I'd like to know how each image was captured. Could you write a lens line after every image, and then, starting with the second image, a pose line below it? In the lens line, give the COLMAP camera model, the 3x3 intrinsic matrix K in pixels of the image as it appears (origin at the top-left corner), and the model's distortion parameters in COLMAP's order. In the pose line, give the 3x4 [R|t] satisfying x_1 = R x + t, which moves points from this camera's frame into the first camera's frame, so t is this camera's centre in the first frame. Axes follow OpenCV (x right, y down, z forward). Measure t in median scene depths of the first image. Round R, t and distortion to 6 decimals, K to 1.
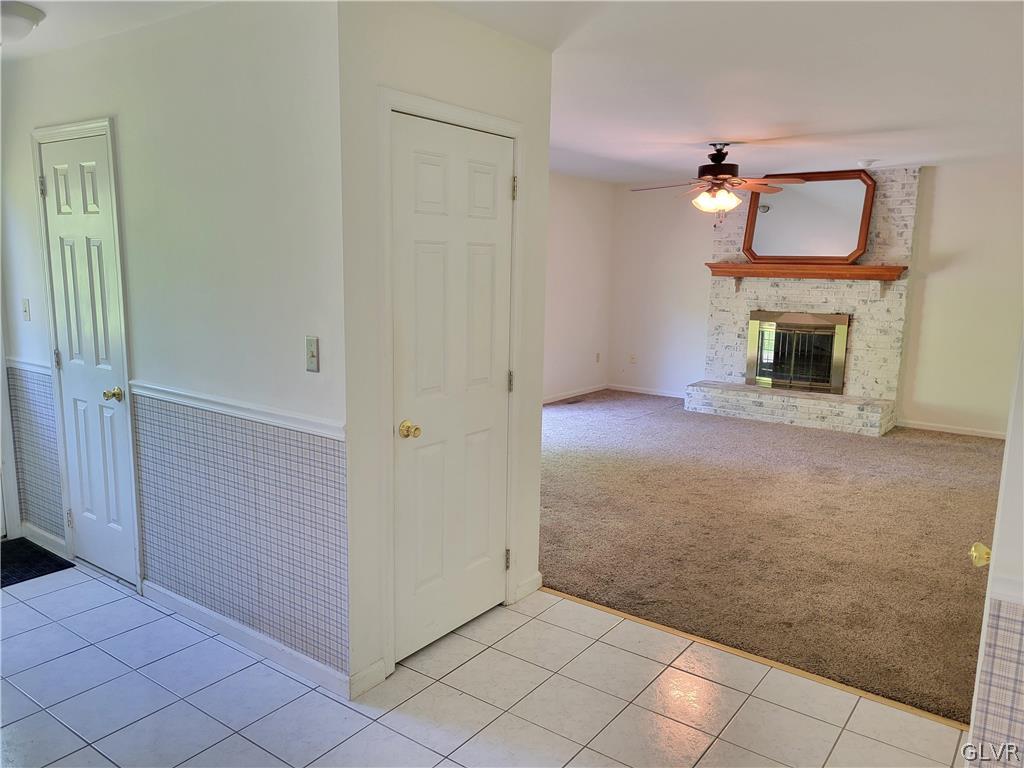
lens RADIAL K [[770.8, 0, 509.5], [0, 770.8, 381.4], [0, 0, 1]] dist [0.070554, -0.061096]
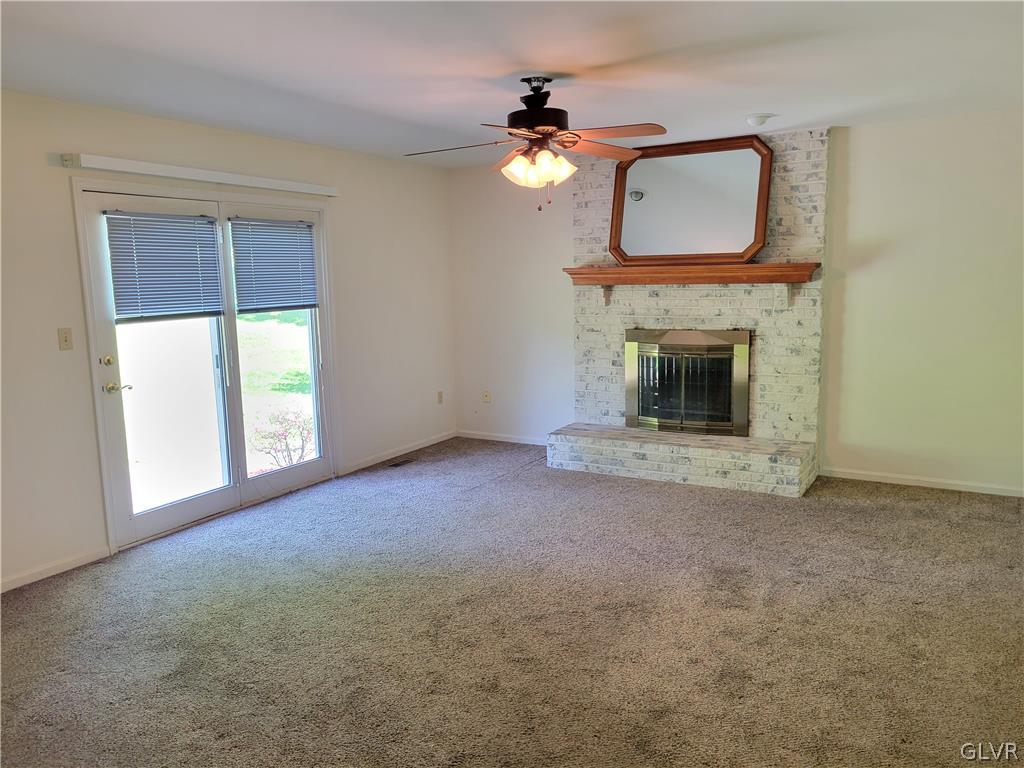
lens RADIAL K [[772.0, 0, 514.7], [0, 772.0, 380.5], [0, 0, 1]] dist [0.053100, -0.047328]
pose [[0.992892, -0.053920, 0.106101, 0.134155], [0.055960, 0.998299, -0.016341, -0.039067], [-0.105039, 0.022162, 0.994221, 0.294282]]
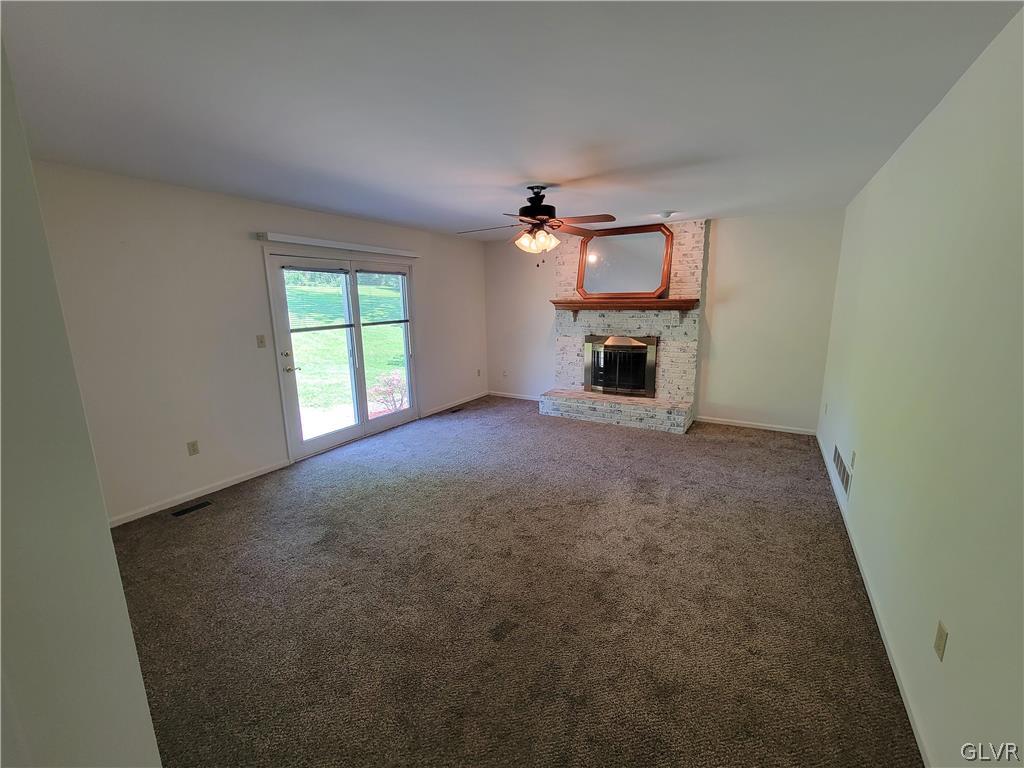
lens RADIAL K [[417.2, 0, 516.7], [0, 417.2, 377.4], [0, 0, 1]] dist [-0.001636, -0.000007]
pose [[0.994168, -0.049375, 0.095871, 0.137632], [0.046814, 0.998489, 0.028789, -0.051284], [-0.097148, -0.024133, 0.994977, 0.339951]]
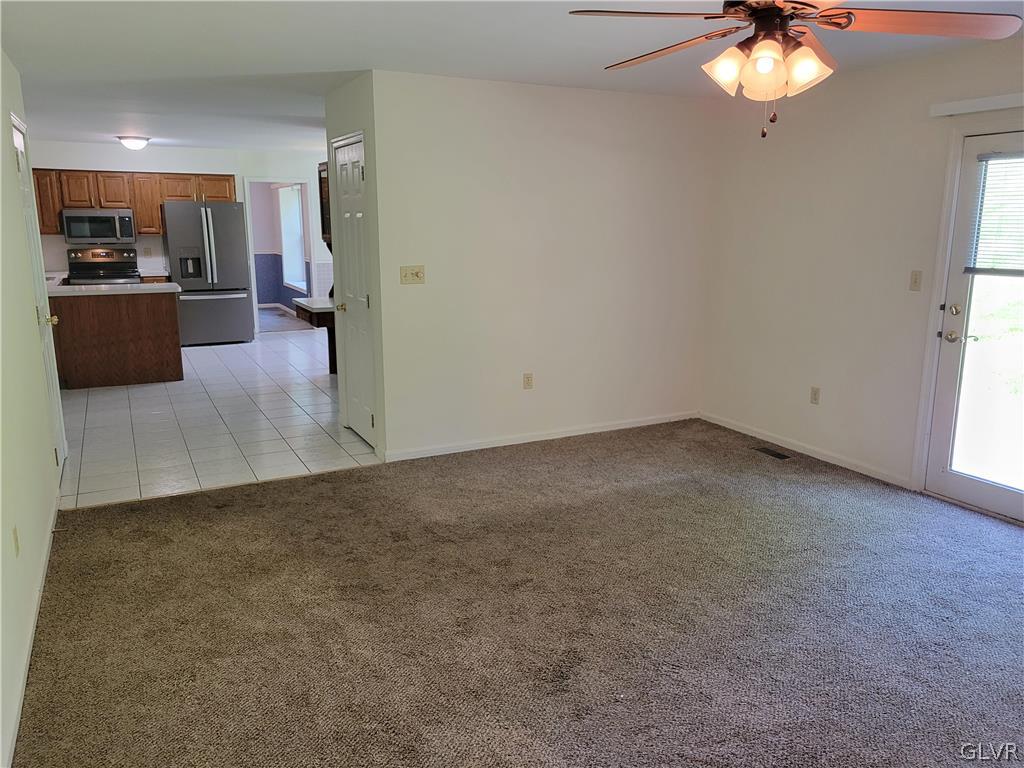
lens RADIAL K [[770.8, 0, 509.5], [0, 770.8, 381.4], [0, 0, 1]] dist [0.070554, -0.061096]
pose [[-0.446463, 0.167790, -0.878930, 0.560642], [-0.150078, 0.954306, 0.258413, -0.129283], [0.882126, 0.247280, -0.400881, 0.858633]]
